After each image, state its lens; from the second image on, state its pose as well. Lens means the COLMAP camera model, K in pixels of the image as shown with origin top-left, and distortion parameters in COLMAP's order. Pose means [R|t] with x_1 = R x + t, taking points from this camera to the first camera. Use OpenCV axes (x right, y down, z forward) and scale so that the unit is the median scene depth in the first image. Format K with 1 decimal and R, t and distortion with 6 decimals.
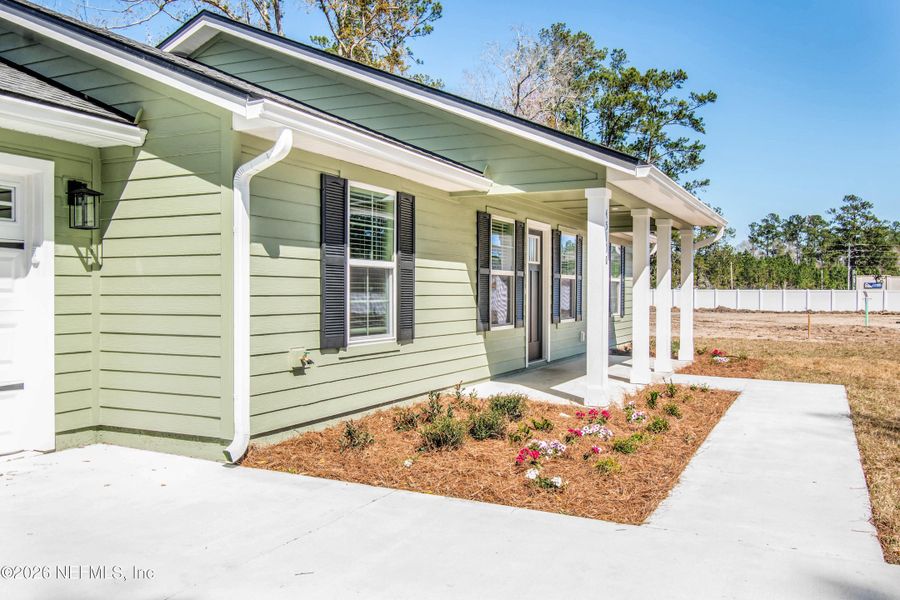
lens RADIAL K [[804.9, 0, 407.5], [0, 804.9, 302.4], [0, 0, 1]] dist [-0.005160, -0.006621]
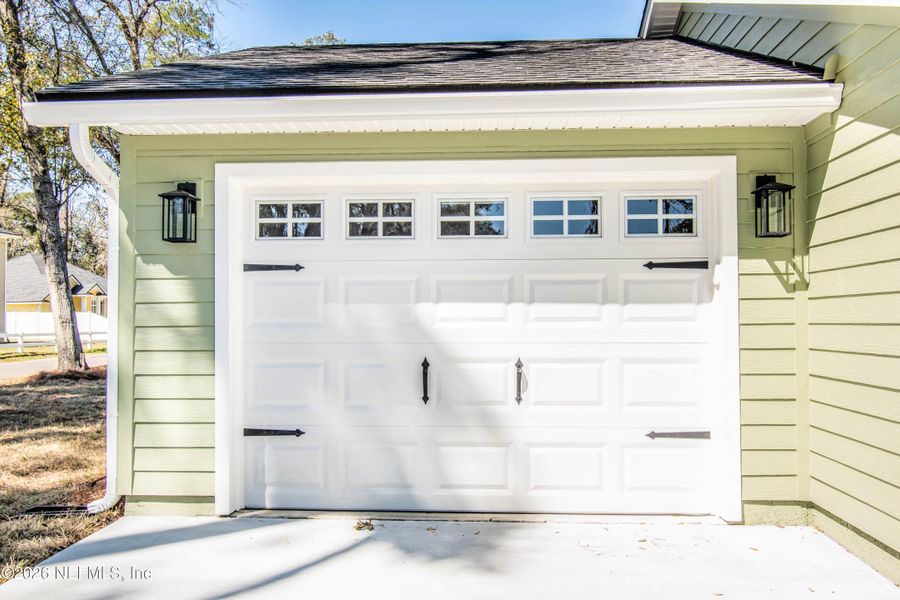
lens RADIAL K [[804.9, 0, 407.5], [0, 804.9, 302.4], [0, 0, 1]] dist [-0.005160, -0.006621]
pose [[0.352693, -0.026584, -0.935361, 0.181591], [-0.006514, 0.999502, -0.030863, -0.003975], [0.935716, 0.016978, 0.352344, 0.414080]]
